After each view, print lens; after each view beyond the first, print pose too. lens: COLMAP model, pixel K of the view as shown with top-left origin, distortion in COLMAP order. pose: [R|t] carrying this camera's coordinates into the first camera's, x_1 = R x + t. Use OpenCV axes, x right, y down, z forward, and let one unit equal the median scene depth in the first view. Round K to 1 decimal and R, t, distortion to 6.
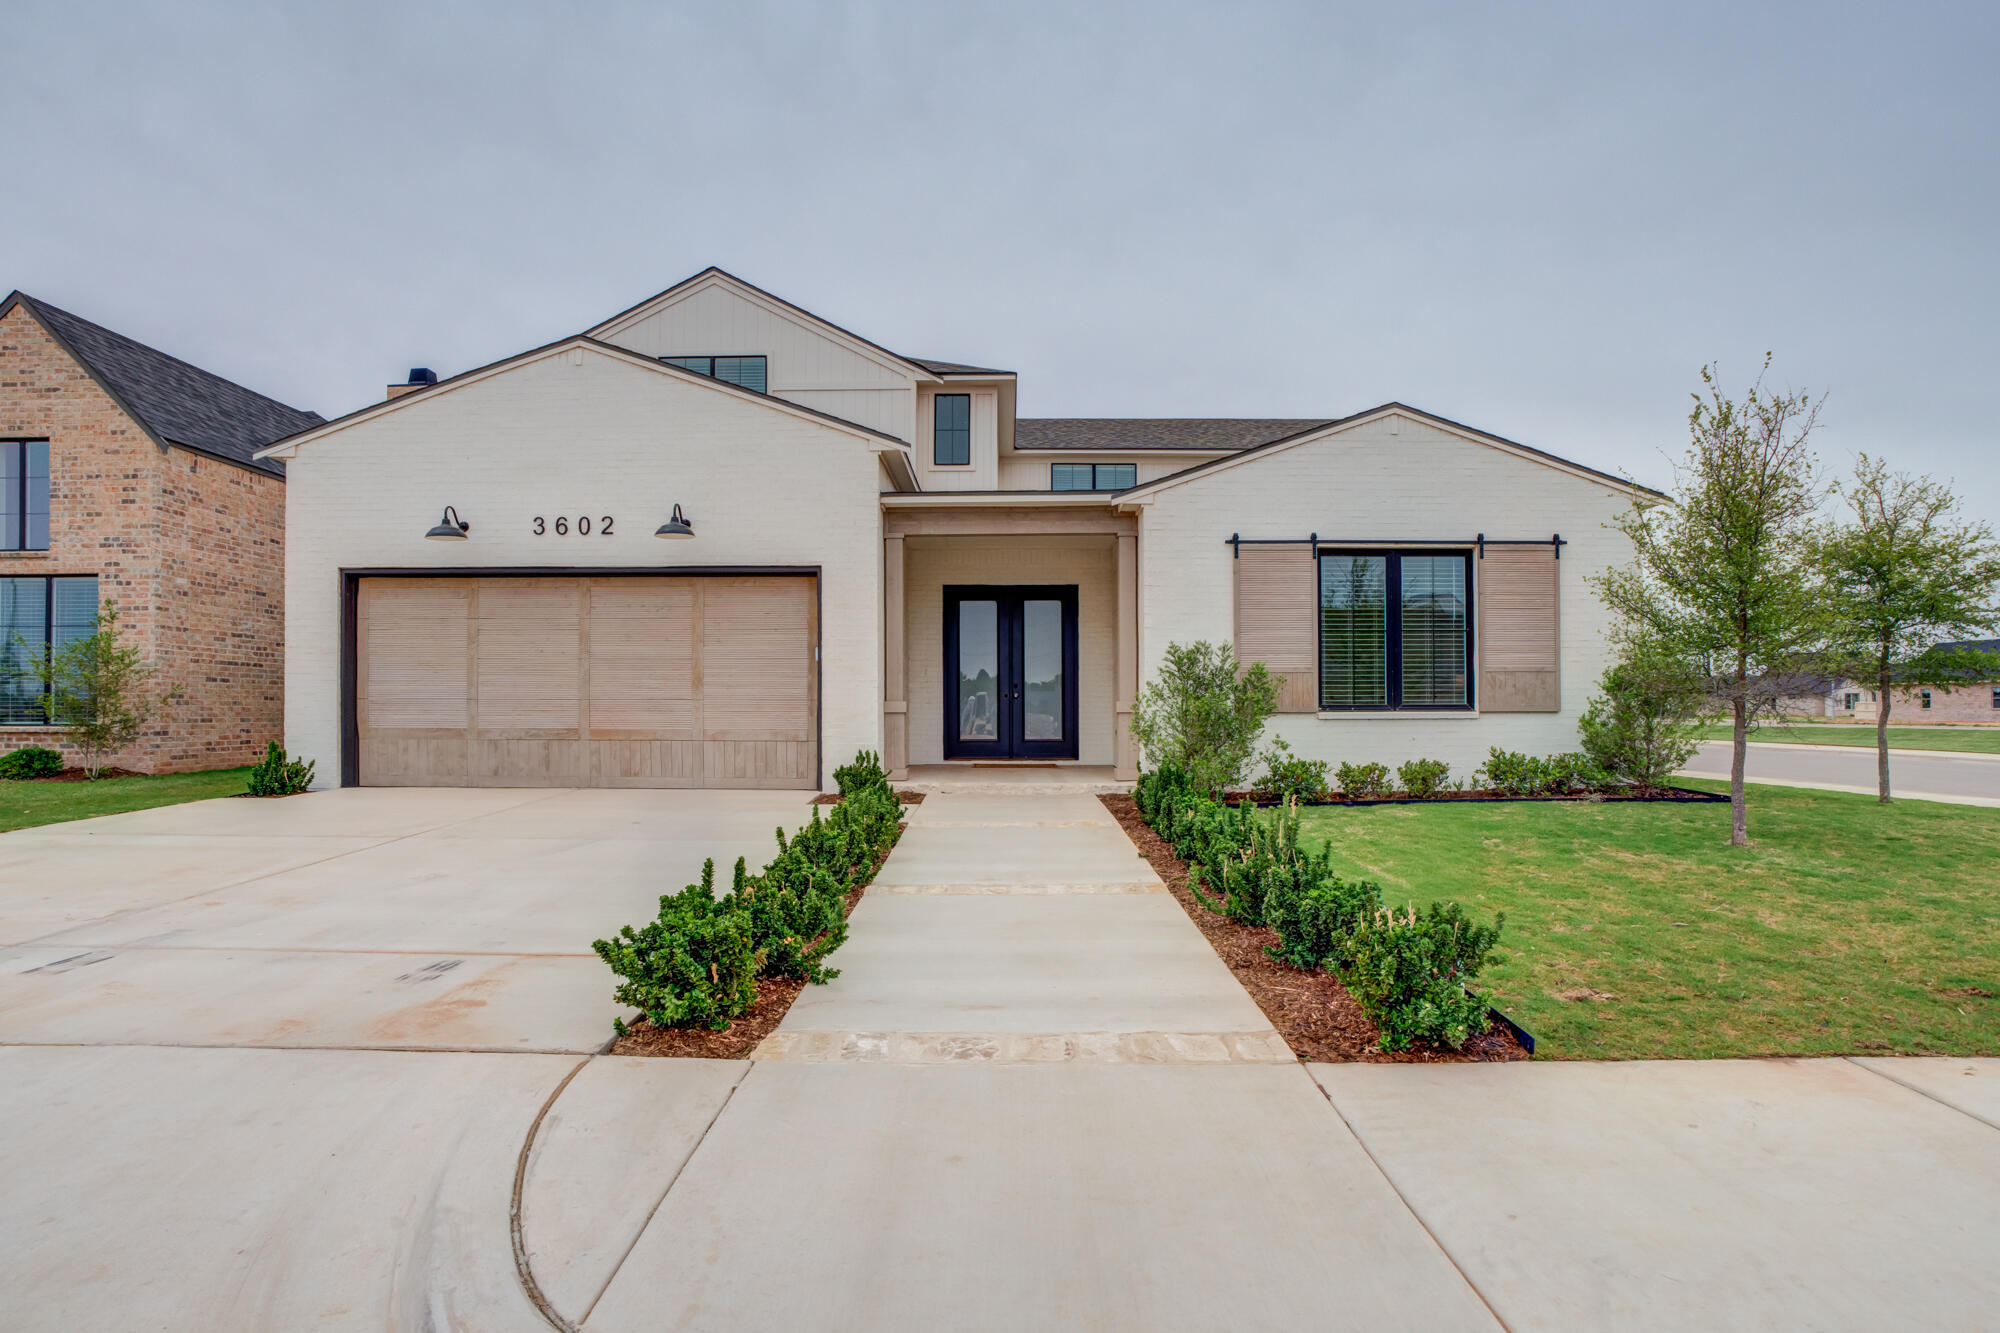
lens RADIAL K [[977.2, 0, 1007.7], [0, 977.2, 704.0], [0, 0, 1]] dist [-0.028102, 0.003065]
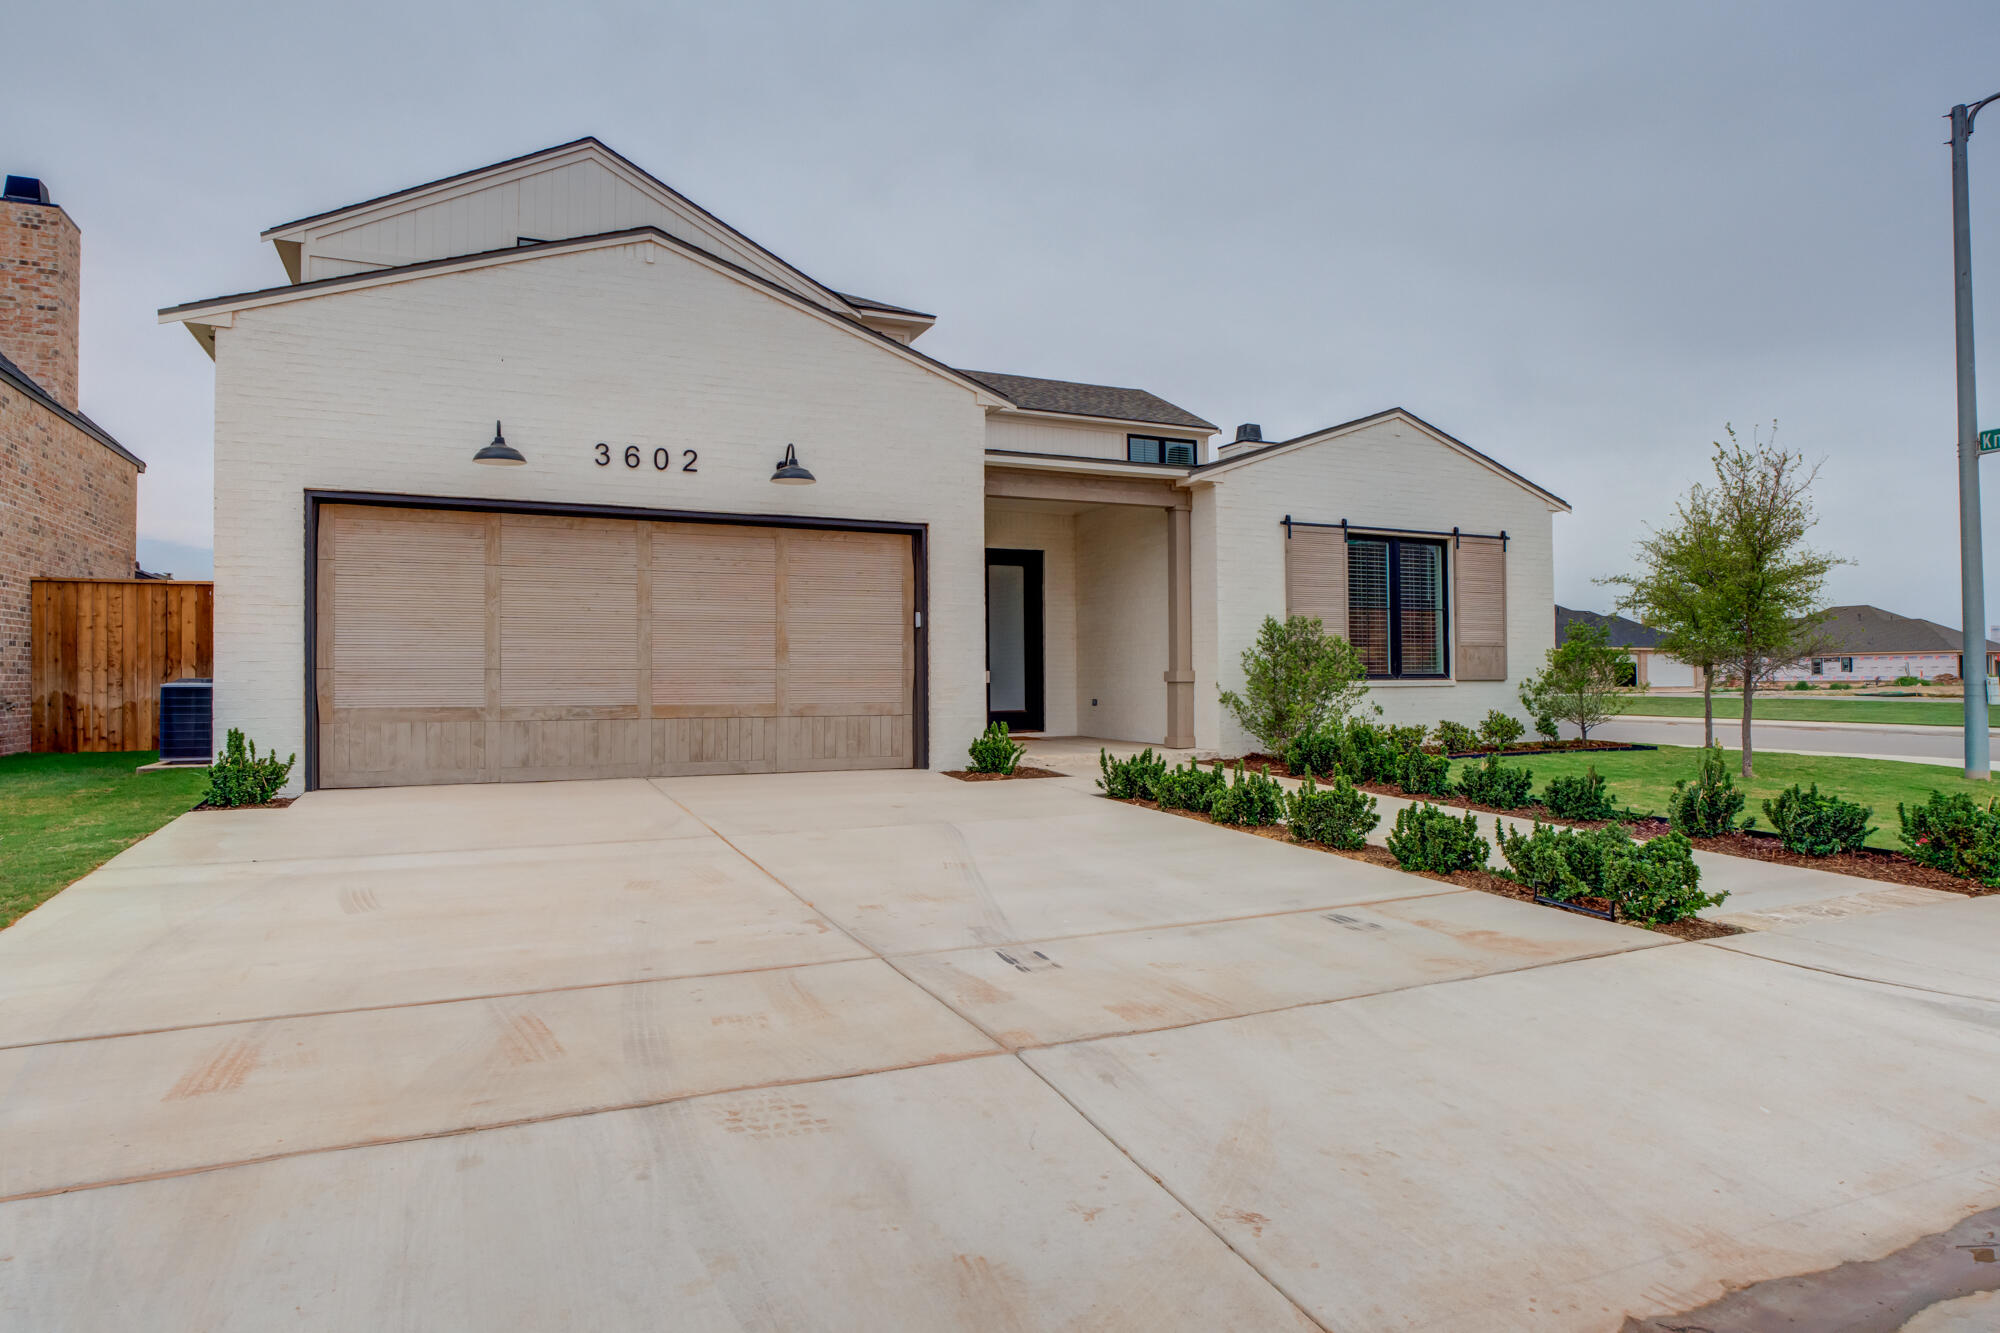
lens RADIAL K [[1137.0, 0, 995.8], [0, 1137.0, 651.3], [0, 0, 1]] dist [-0.012737, -0.001702]
pose [[0.902389, 0.006698, 0.430871, -0.581102], [0.002053, 0.999801, -0.019842, -0.000279], [-0.430918, 0.018790, 0.902196, 0.009006]]
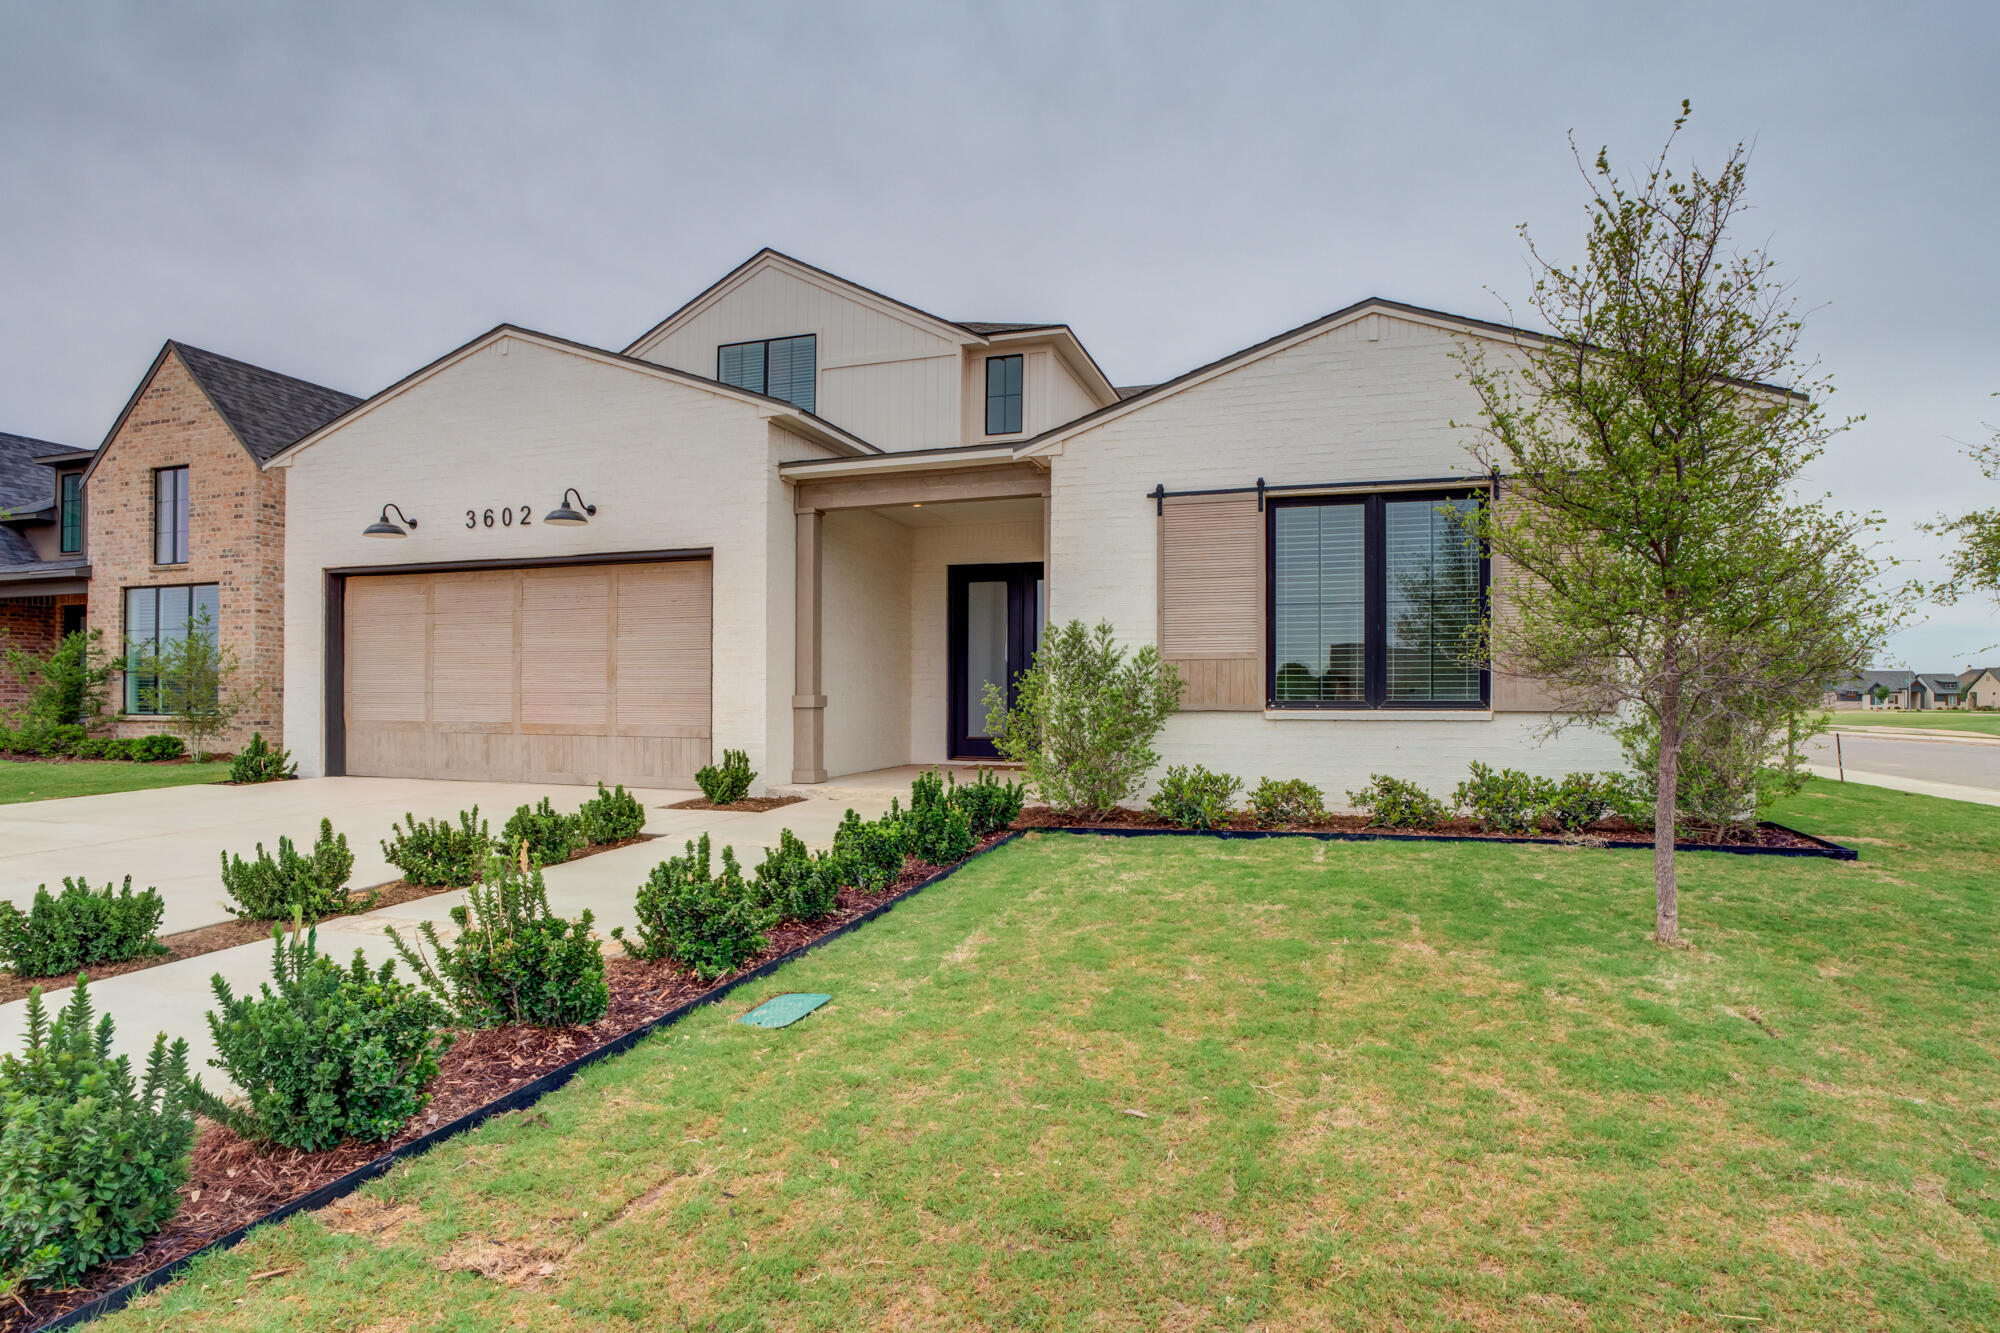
lens RADIAL K [[977.2, 0, 1050.7], [0, 977.2, 694.5], [0, 0, 1]] dist [-0.028102, 0.003065]
pose [[0.960631, 0.000825, -0.277825, 0.358937], [-0.000176, 0.999997, 0.002362, -0.005617], [0.277826, -0.002220, 0.960629, 0.205432]]
